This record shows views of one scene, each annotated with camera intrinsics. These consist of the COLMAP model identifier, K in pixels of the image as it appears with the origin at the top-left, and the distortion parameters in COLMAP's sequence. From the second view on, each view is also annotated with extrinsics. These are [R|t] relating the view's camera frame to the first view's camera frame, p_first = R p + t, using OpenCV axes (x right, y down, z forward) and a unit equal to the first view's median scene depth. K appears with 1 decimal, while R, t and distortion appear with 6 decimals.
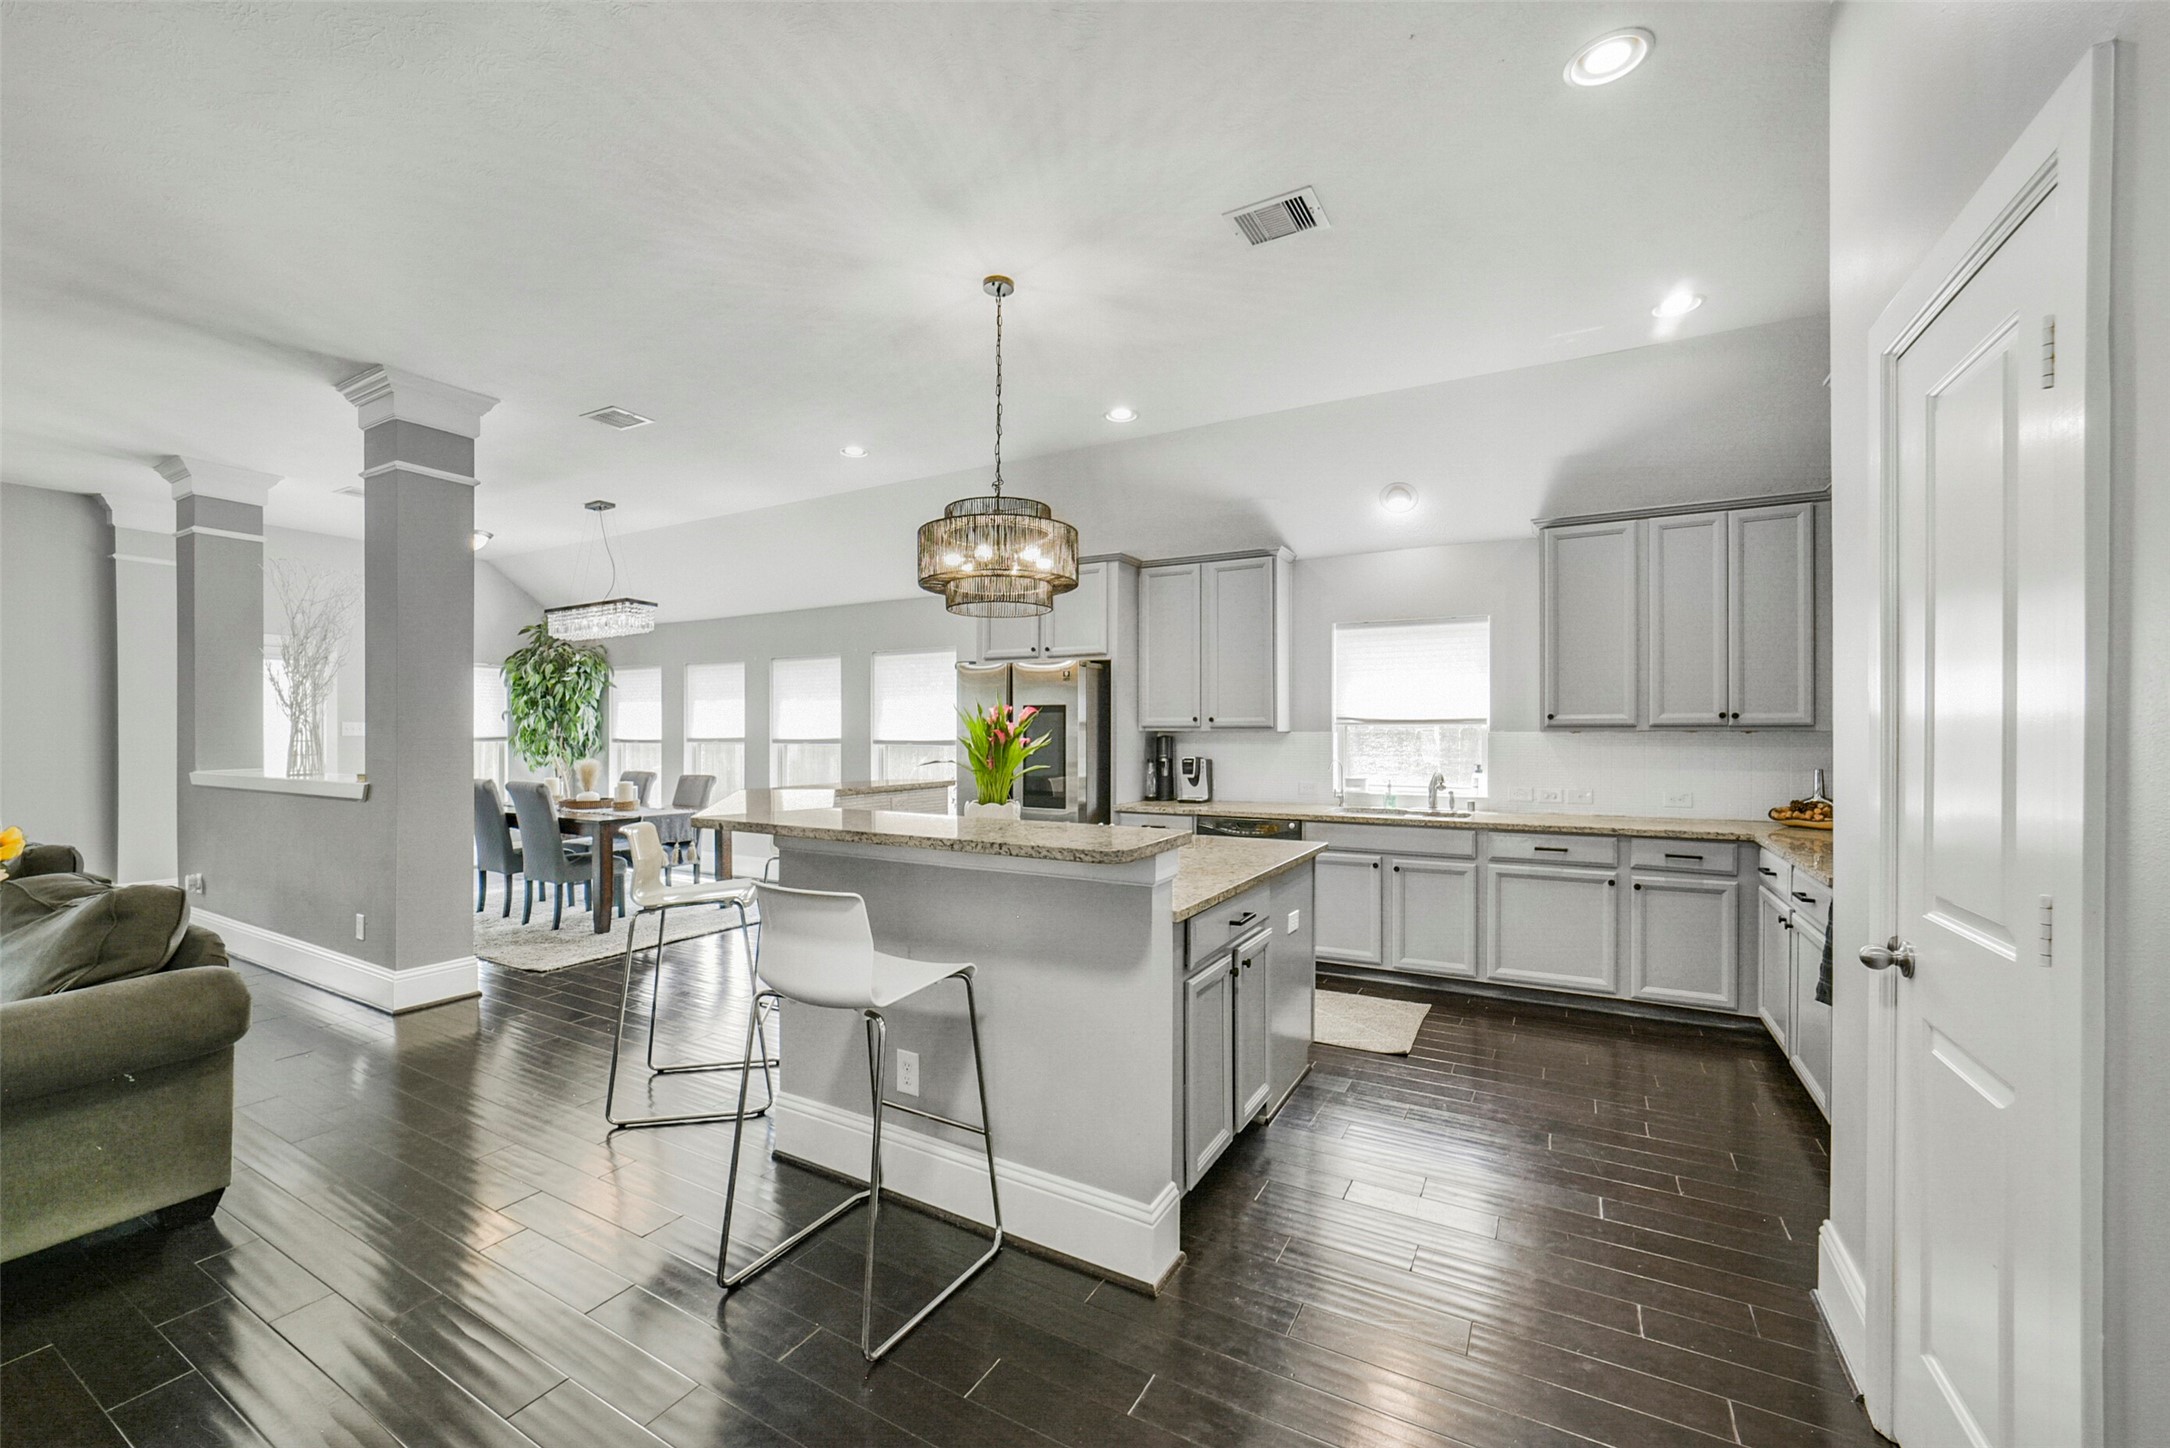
lens RADIAL K [[848.9, 0, 1078.9], [0, 848.9, 733.0], [0, 0, 1]] dist [-0.029069, 0.005616]
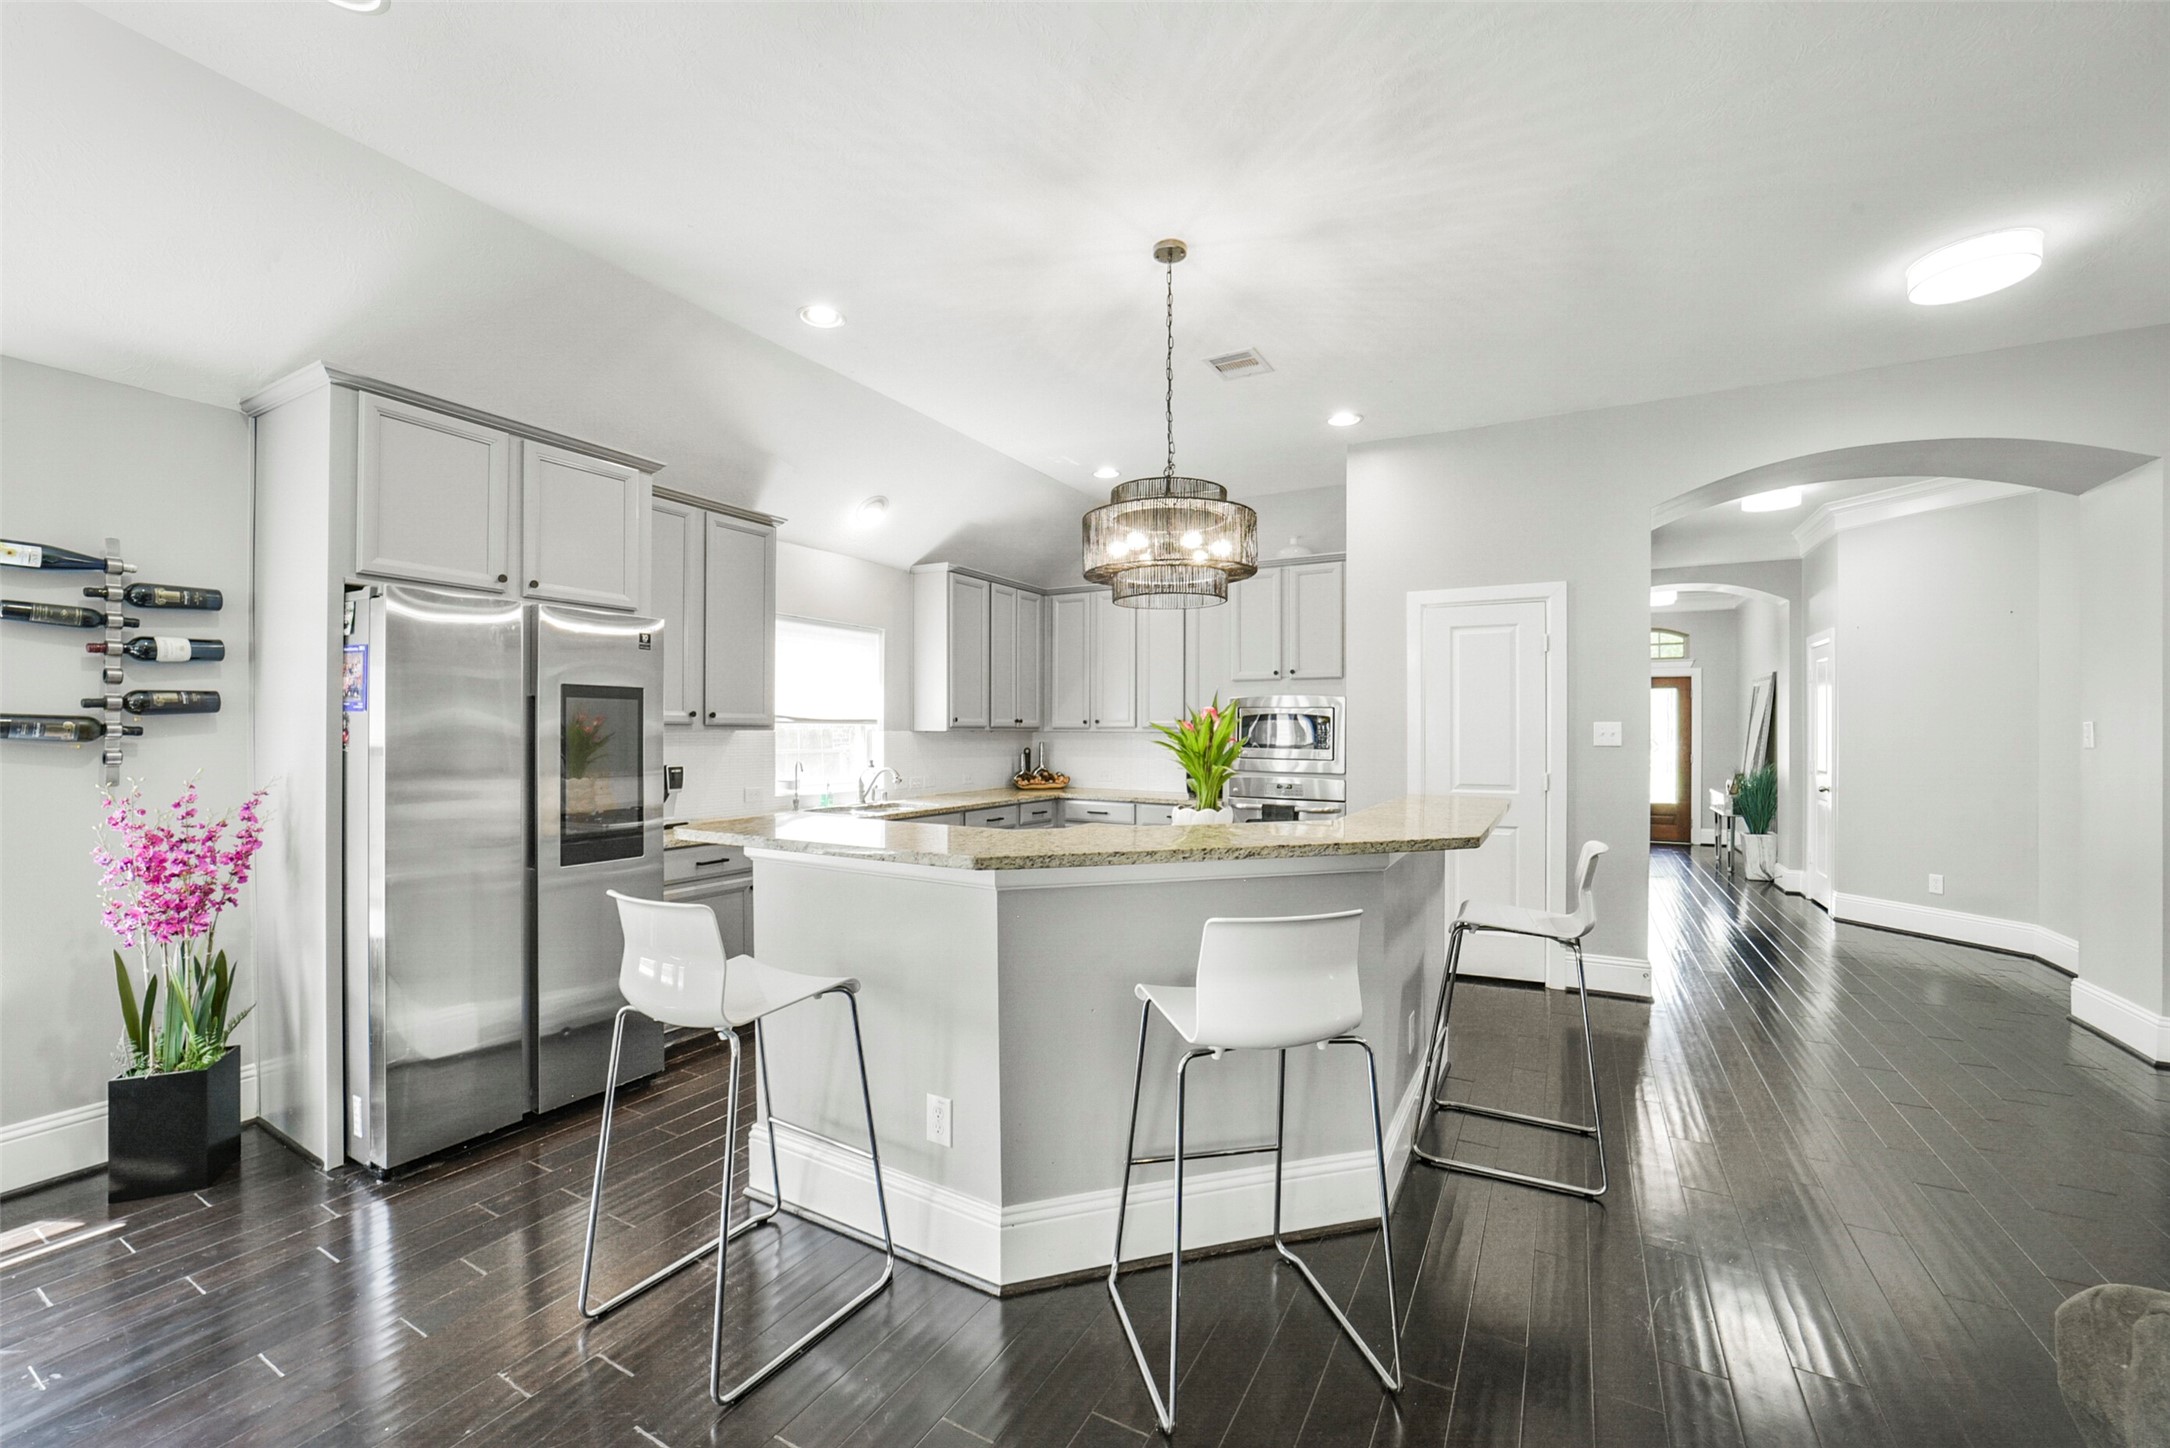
lens RADIAL K [[848.9, 0, 1091.4], [0, 848.9, 730.8], [0, 0, 1]] dist [-0.029069, 0.005616]
pose [[0.018633, -0.000173, 0.999826, -0.656885], [-0.005075, 0.999987, 0.000267, -0.003510], [-0.999814, -0.005079, 0.018631, 0.688346]]
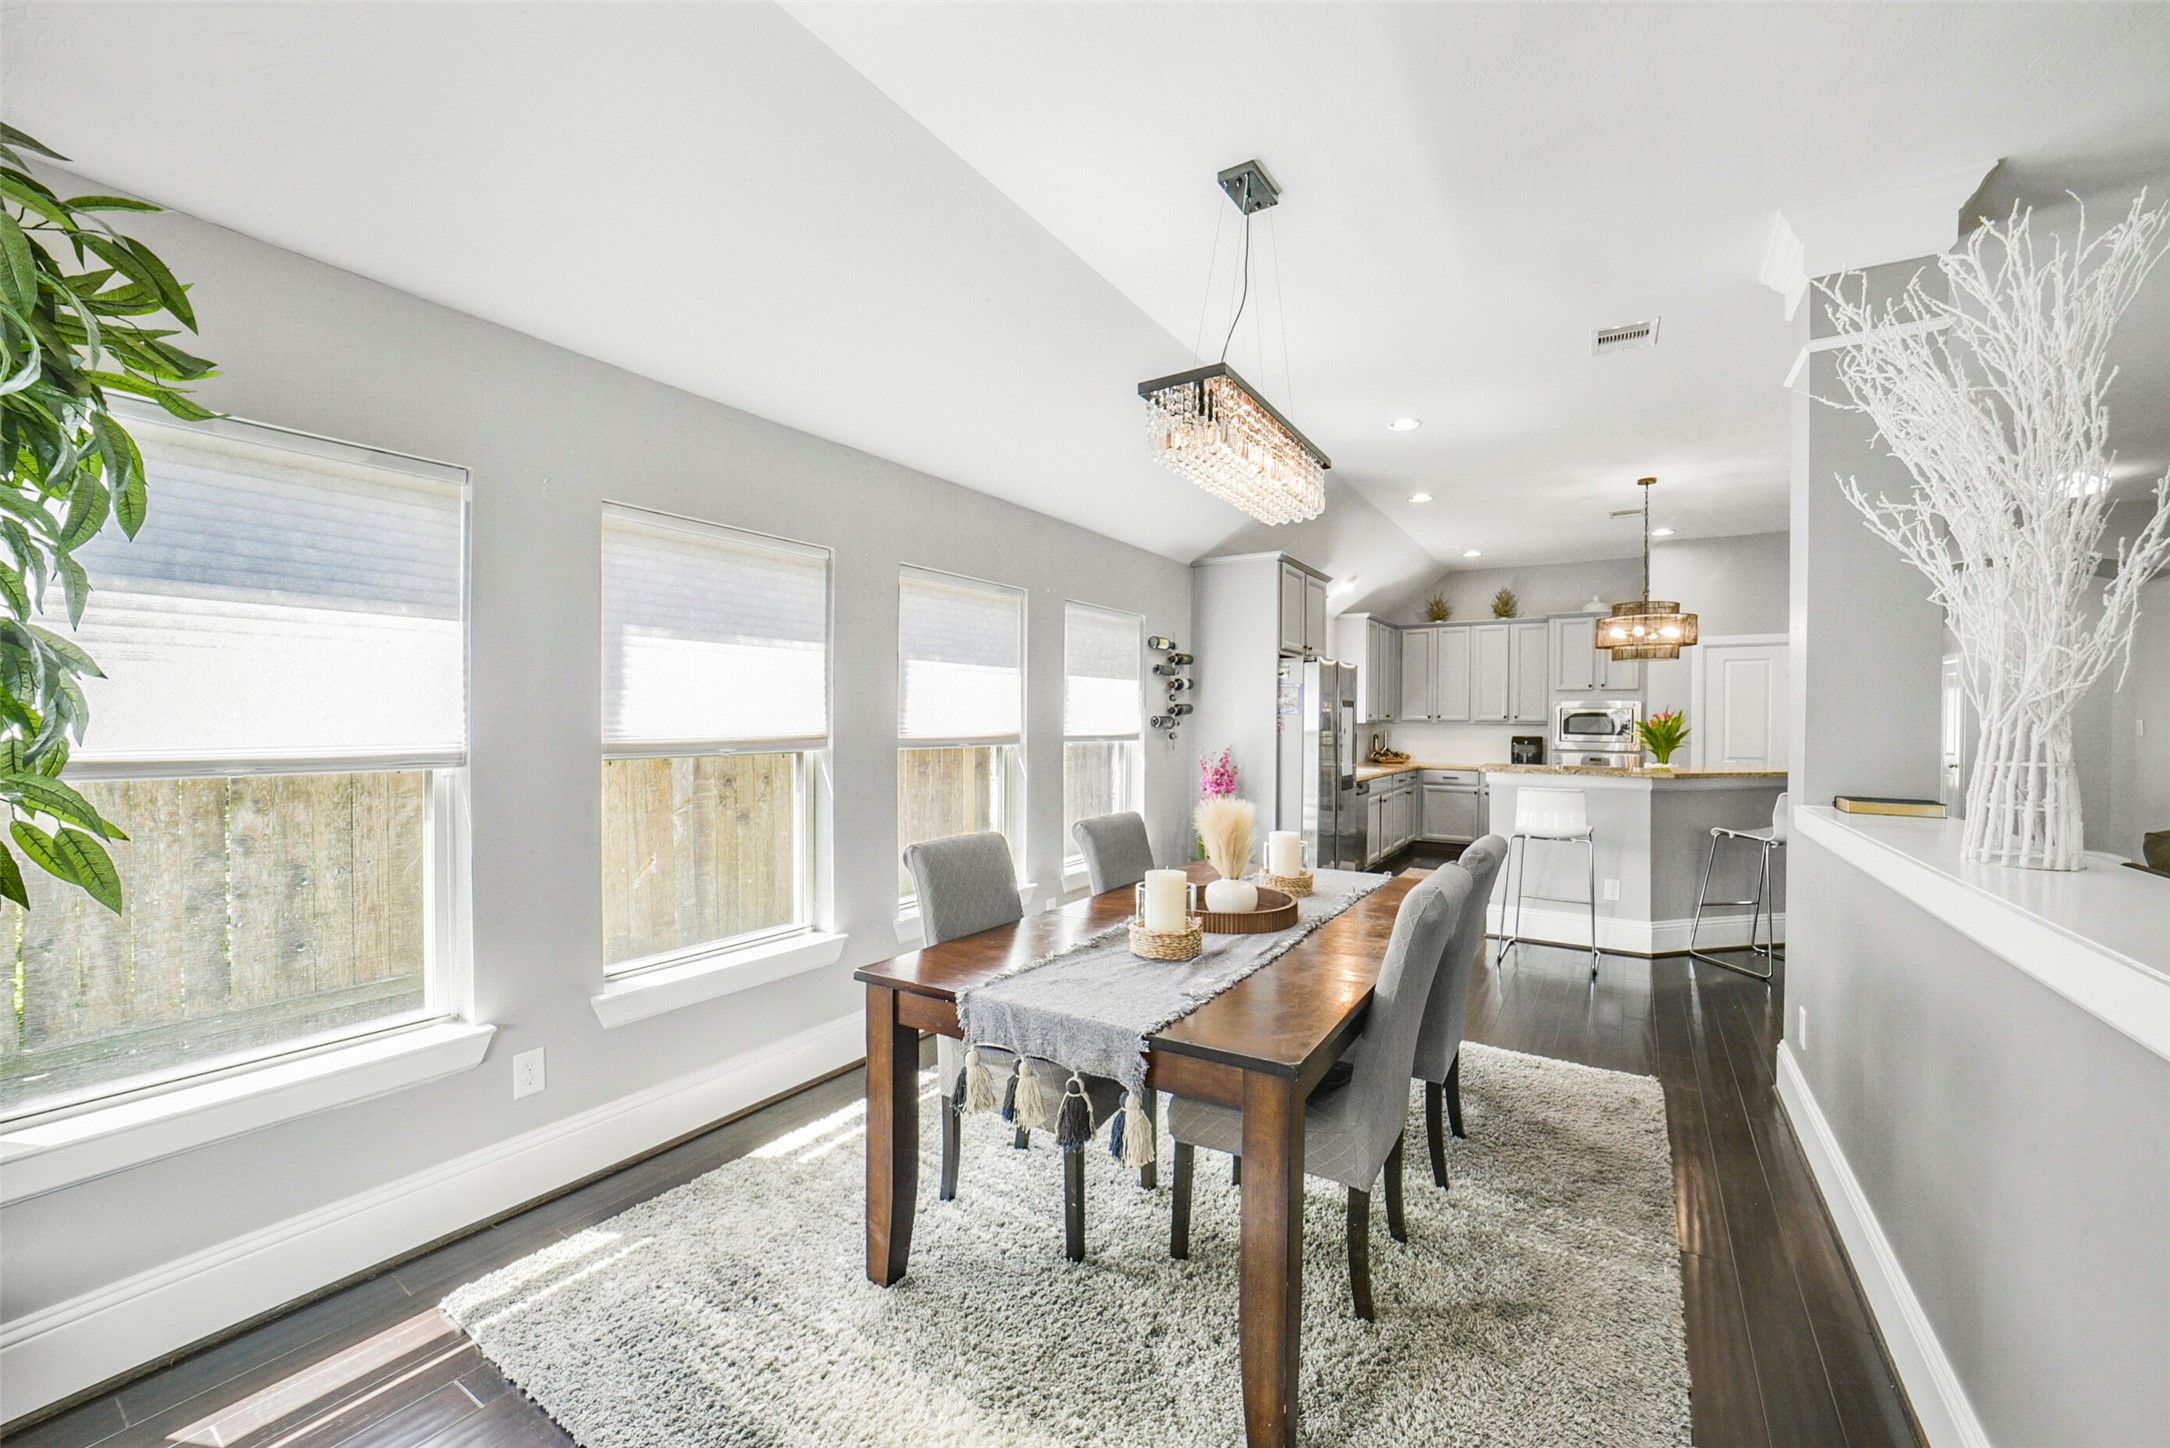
lens RADIAL K [[848.9, 0, 1080.7], [0, 848.9, 726.2], [0, 0, 1]] dist [-0.029069, 0.005616]
pose [[0.071946, -0.007062, 0.997384, -1.304951], [-0.009169, 0.999928, 0.007742, -0.002688], [-0.997366, -0.009702, 0.071876, 1.369159]]
